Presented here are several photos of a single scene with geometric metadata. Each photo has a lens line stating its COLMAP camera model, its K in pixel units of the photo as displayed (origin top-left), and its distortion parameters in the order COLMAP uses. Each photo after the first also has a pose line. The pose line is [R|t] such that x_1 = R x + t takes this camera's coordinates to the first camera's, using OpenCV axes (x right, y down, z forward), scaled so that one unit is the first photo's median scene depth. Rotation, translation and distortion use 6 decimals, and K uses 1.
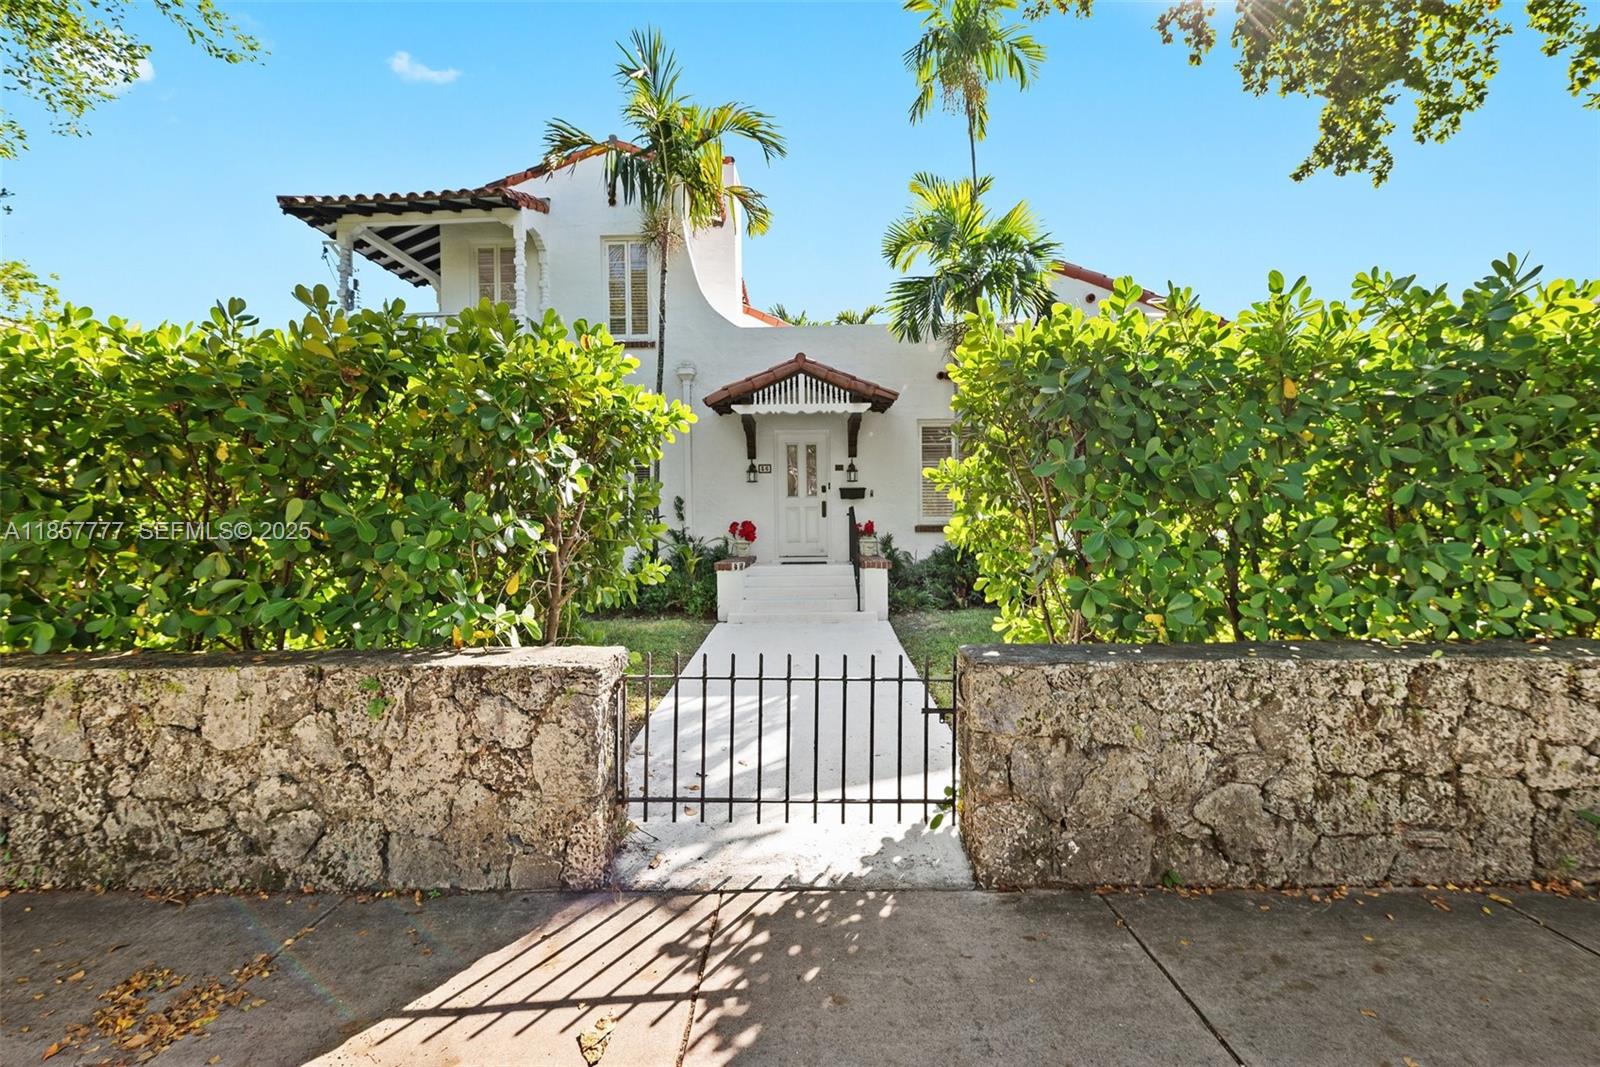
lens RADIAL K [[643.5, 0, 800.0], [0, 643.5, 533.5], [0, 0, 1]] dist [-0.000830, -0.000055]
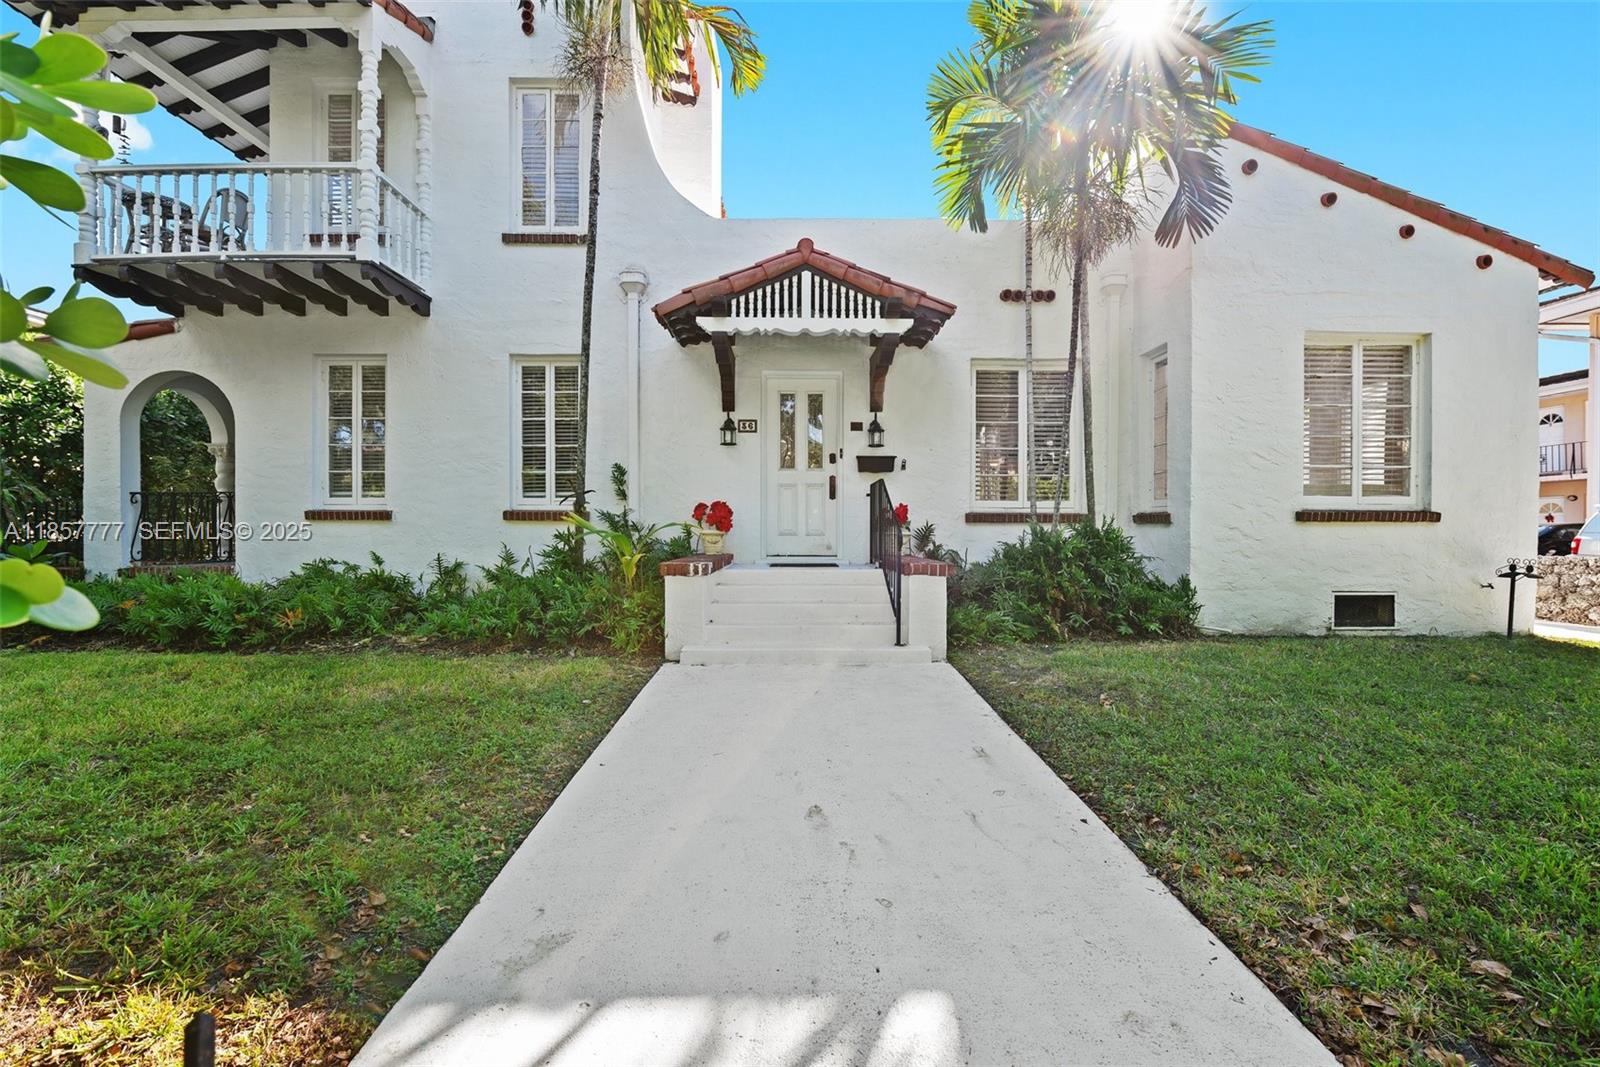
lens RADIAL K [[643.5, 0, 800.0], [0, 643.5, 533.5], [0, 0, 1]] dist [-0.000830, -0.000055]
pose [[0.999551, 0.014680, 0.026125, -0.016498], [-0.014558, 0.999882, -0.004845, 0.016855], [-0.026194, 0.004463, 0.999647, 0.342007]]
